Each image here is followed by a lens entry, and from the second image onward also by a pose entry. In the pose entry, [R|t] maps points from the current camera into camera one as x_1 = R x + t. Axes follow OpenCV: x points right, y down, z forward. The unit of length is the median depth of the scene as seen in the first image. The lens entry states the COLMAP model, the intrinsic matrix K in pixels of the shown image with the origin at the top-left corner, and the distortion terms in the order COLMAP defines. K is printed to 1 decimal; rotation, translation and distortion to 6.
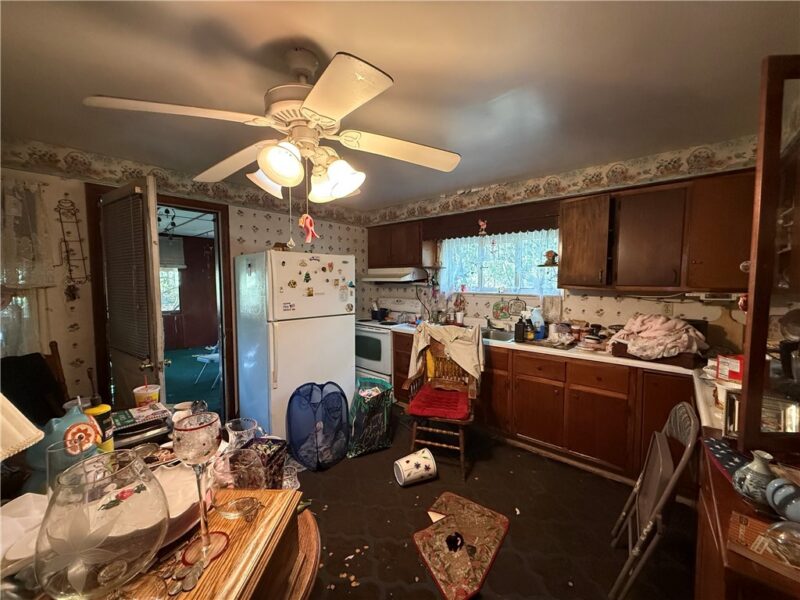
lens RADIAL K [[324.7, 0, 400.0], [0, 324.7, 300.0], [0, 0, 1]] dist [0.000793, 0.000187]
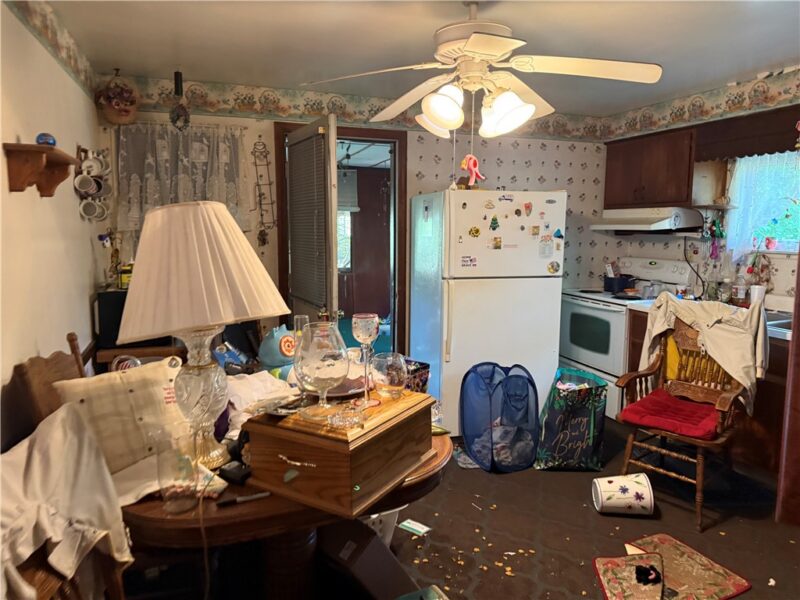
lens RADIAL K [[553.4, 0, 400.0], [0, 553.4, 300.0], [0, 0, 1]] dist [0.091296, -0.113961]
pose [[0.874090, 0.070364, -0.480641, 0.156308], [-0.039217, 0.996445, 0.074557, 0.020002], [0.484179, -0.046320, 0.873742, -0.243463]]
